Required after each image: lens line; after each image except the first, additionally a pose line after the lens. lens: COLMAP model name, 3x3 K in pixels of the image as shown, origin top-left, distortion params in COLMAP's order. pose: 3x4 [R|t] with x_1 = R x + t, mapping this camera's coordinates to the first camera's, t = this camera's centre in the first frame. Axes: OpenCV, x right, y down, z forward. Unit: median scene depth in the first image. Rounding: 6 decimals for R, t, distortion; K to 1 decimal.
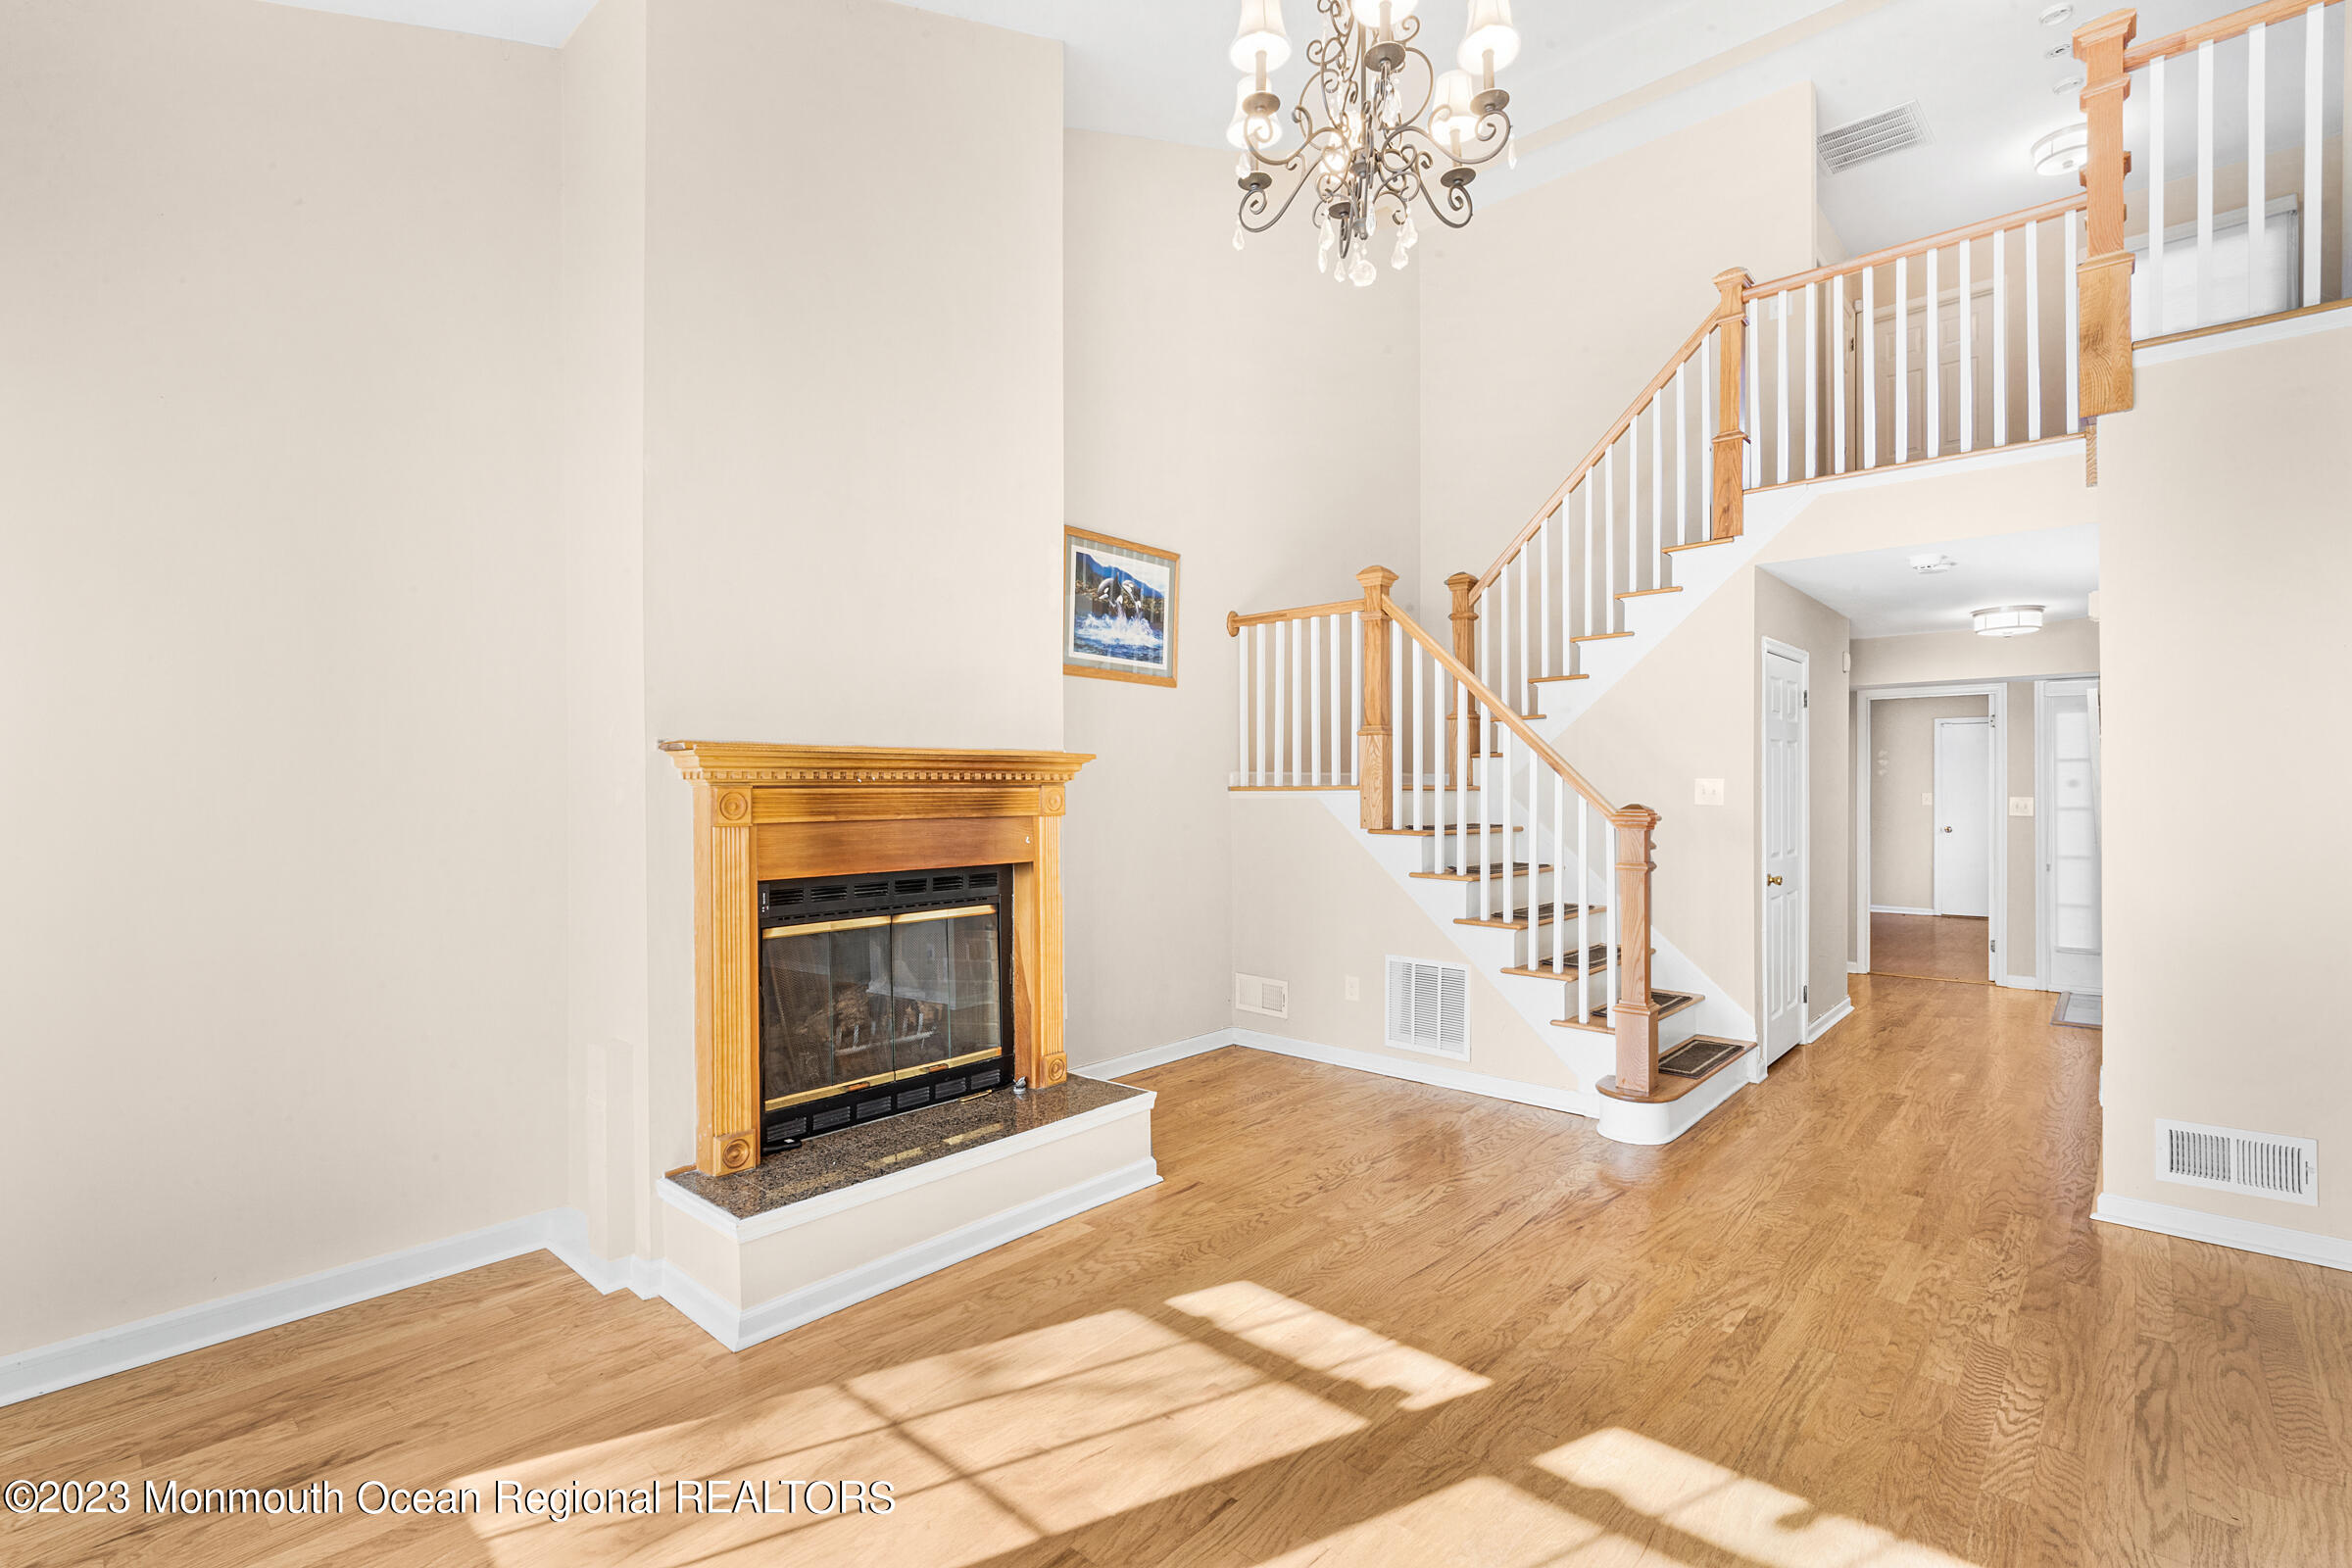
lens RADIAL K [[1069.7, 0, 1164.7], [0, 1069.7, 779.5], [0, 0, 1]] dist [-0.003315, 0.001099]
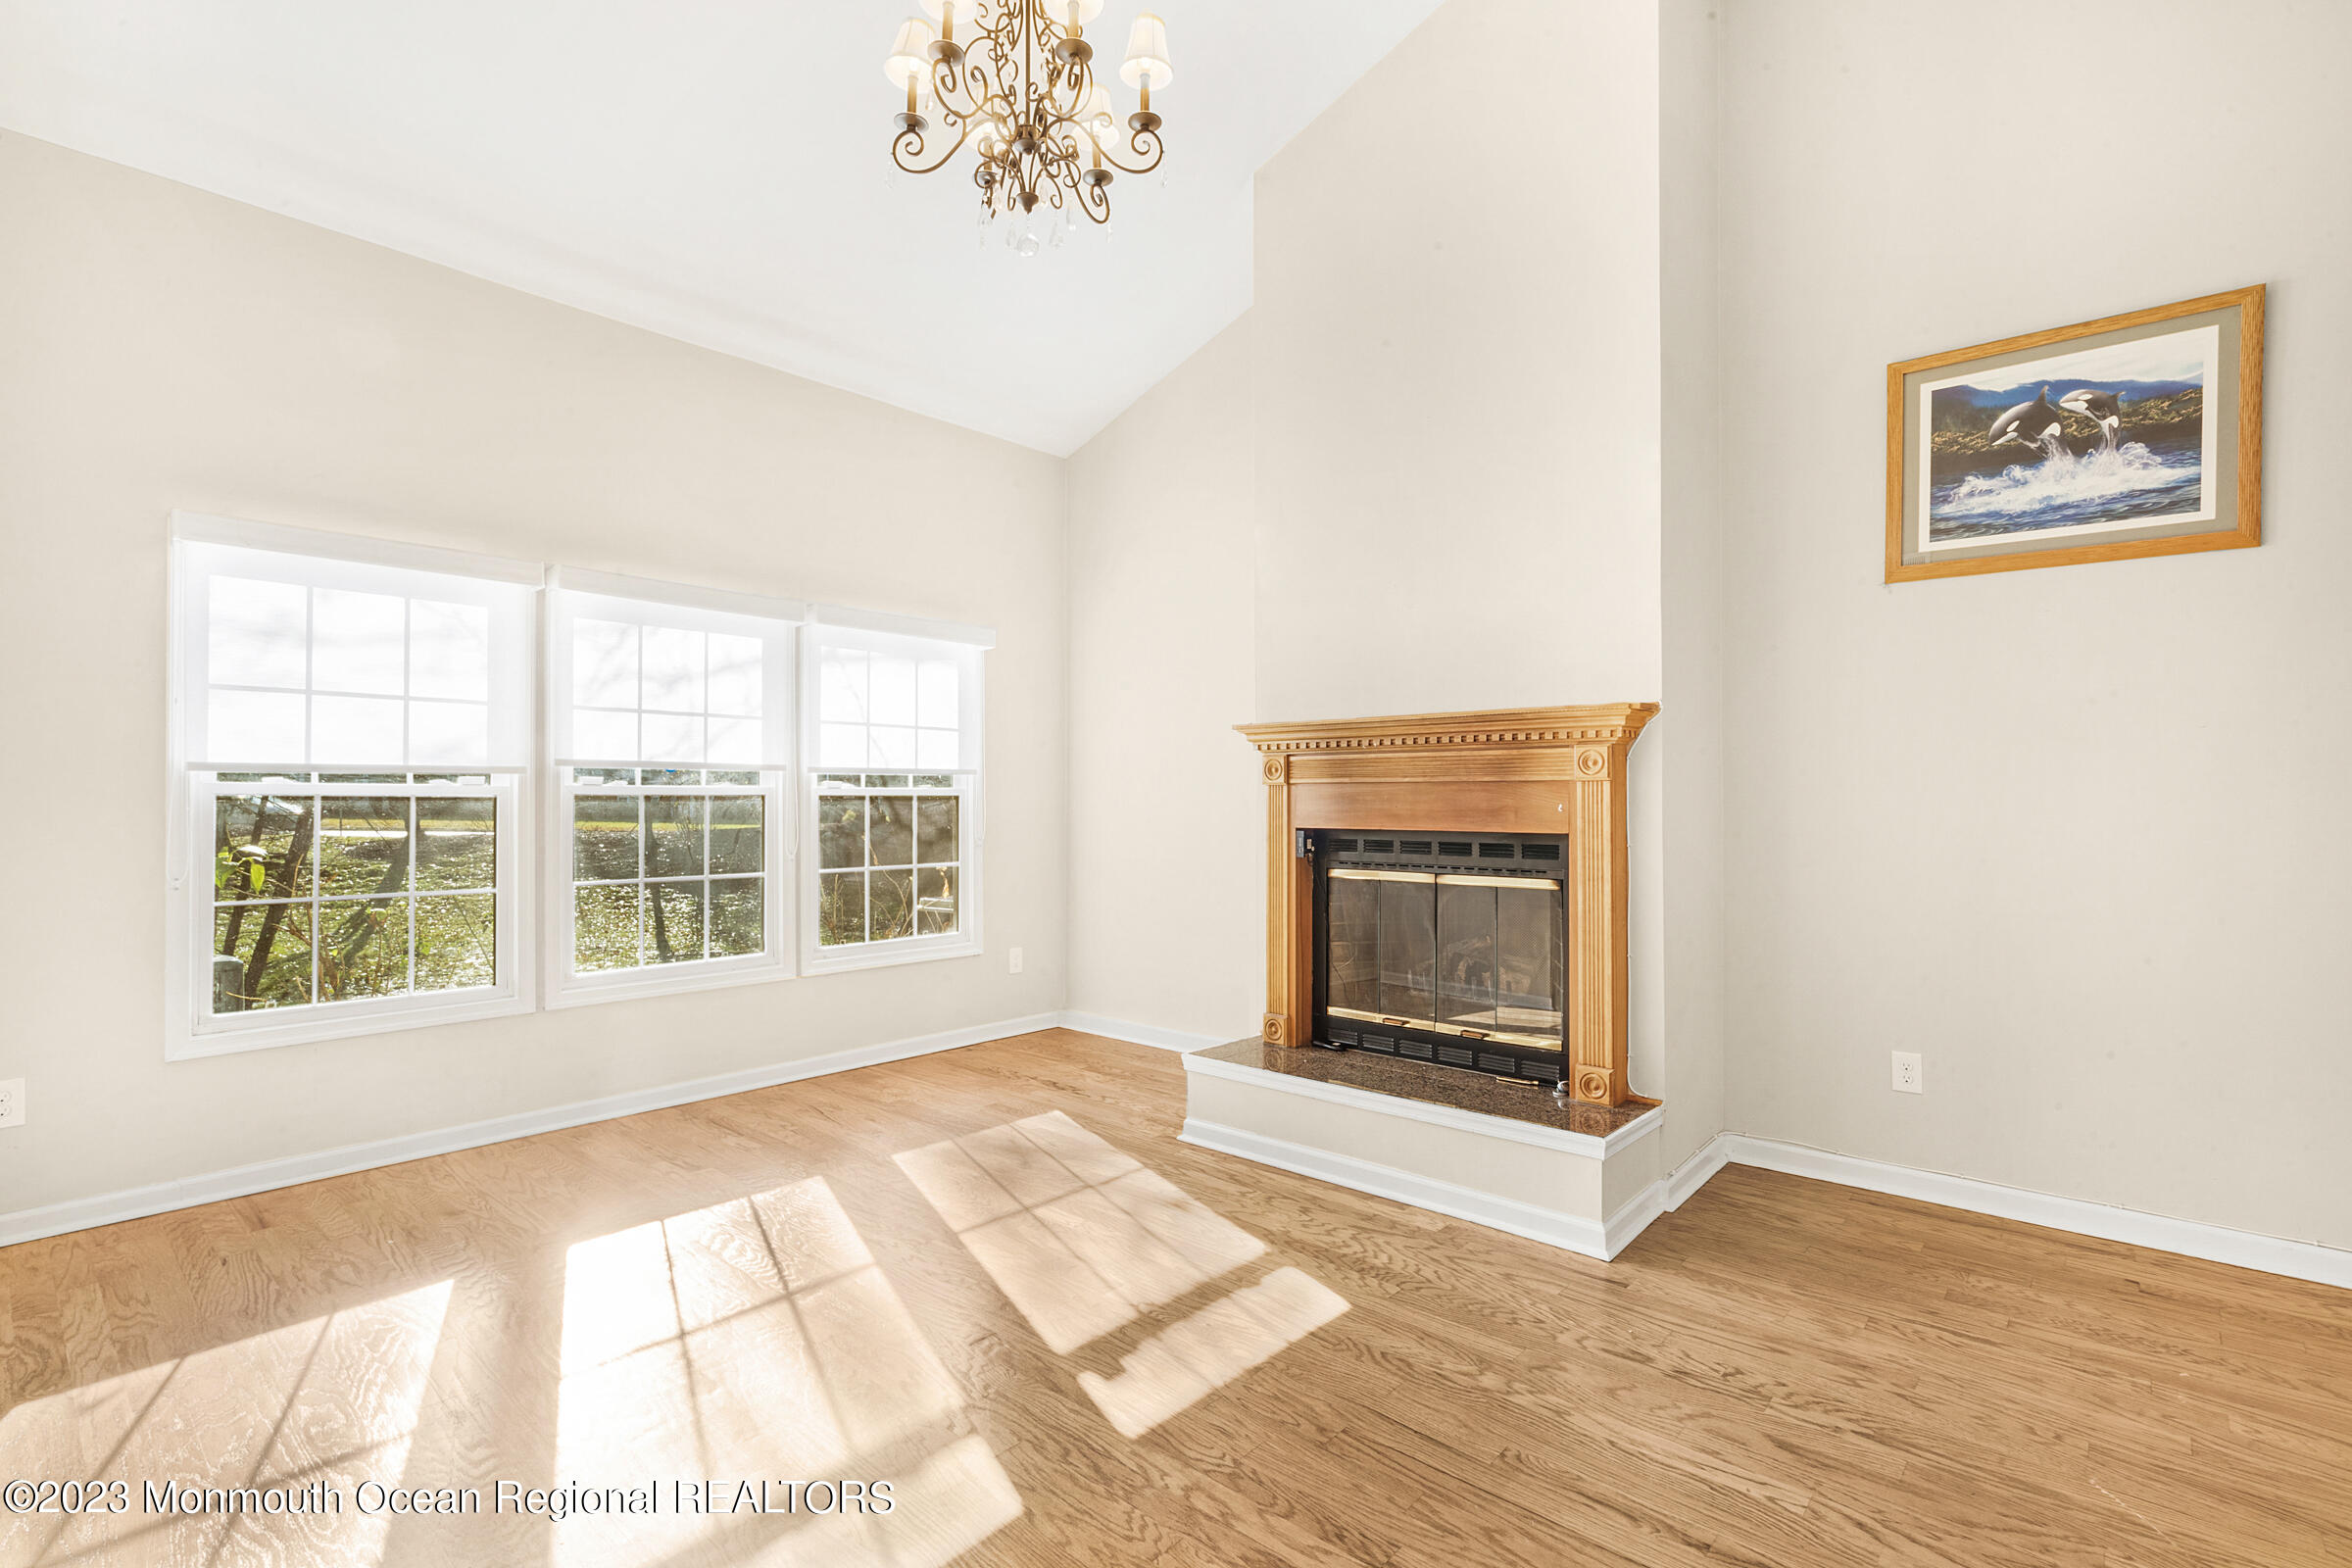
lens RADIAL K [[1069.7, 0, 1176.6], [0, 1069.7, 787.9], [0, 0, 1]] dist [-0.003315, 0.001099]
pose [[0.020216, -0.004163, -0.999787, 0.749074], [0.006729, 0.999969, -0.004027, 0.042131], [0.999773, -0.006646, 0.020243, 0.684114]]
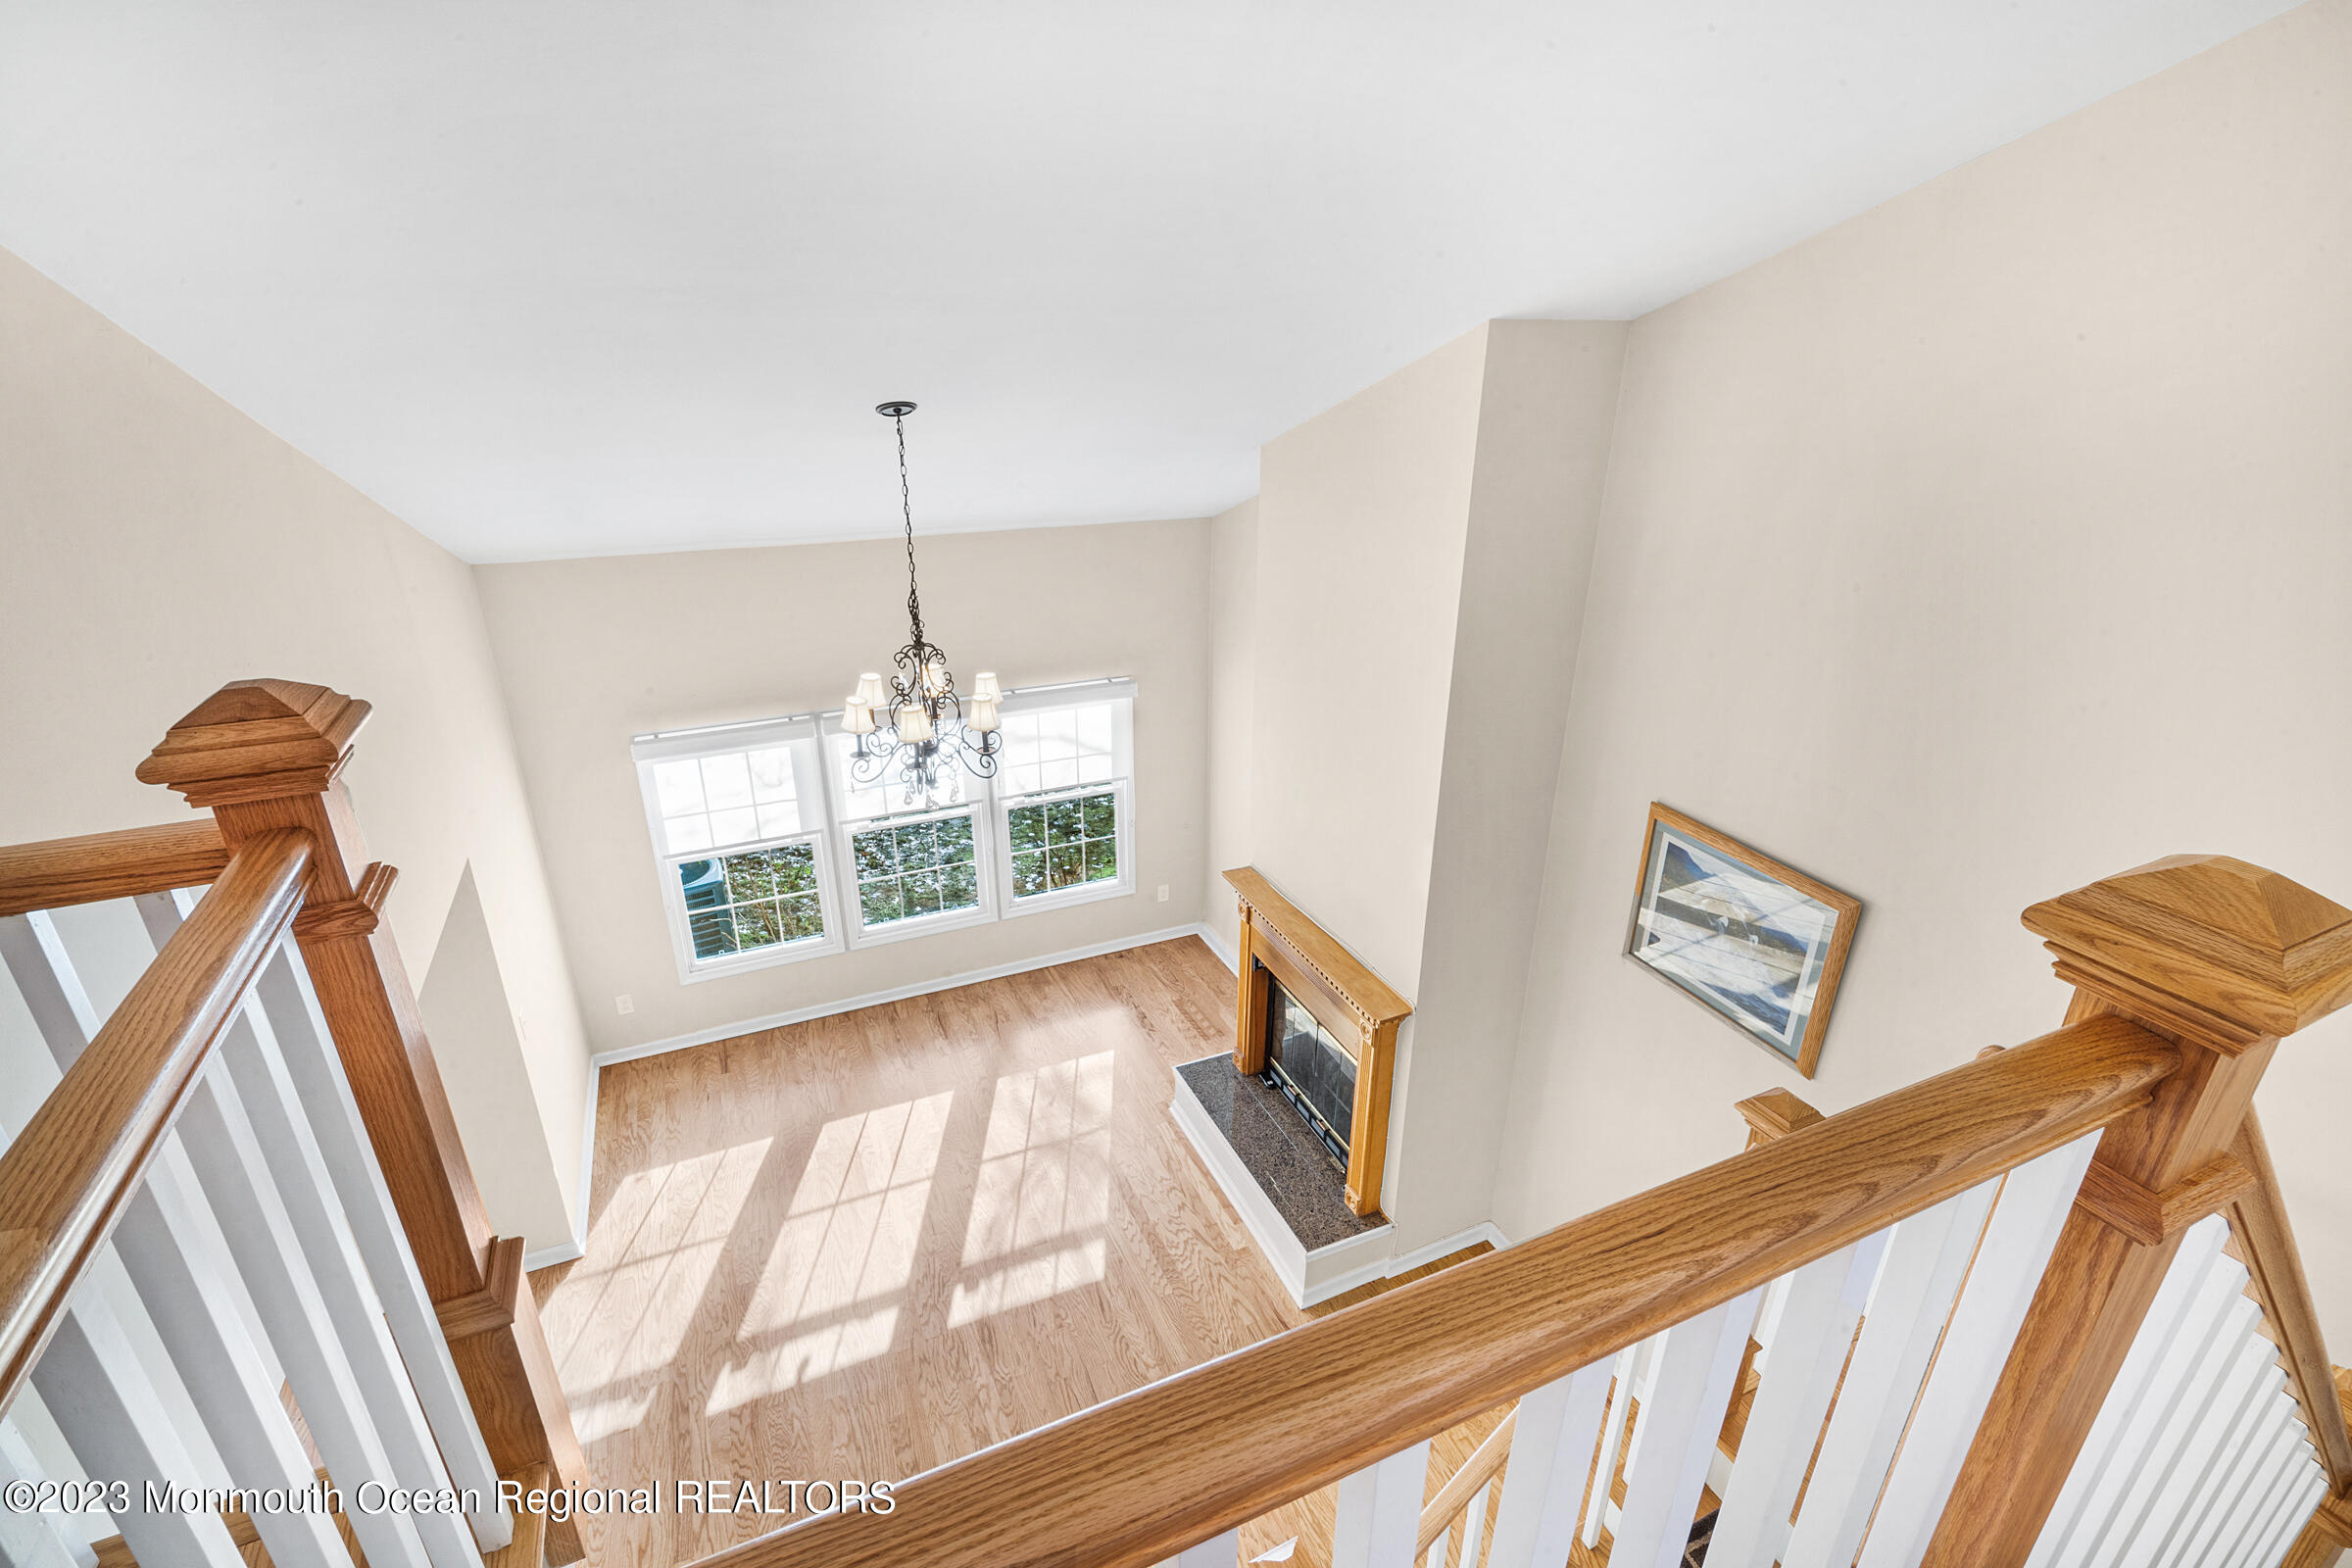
lens RADIAL K [[1069.7, 0, 1182.0], [0, 1069.7, 789.2], [0, 0, 1]] dist [-0.003315, 0.001099]
pose [[-0.386058, 0.361650, -0.848627, 0.949776], [0.002606, 0.920370, 0.391039, -0.740905], [0.922471, 0.148753, -0.356259, 1.244952]]
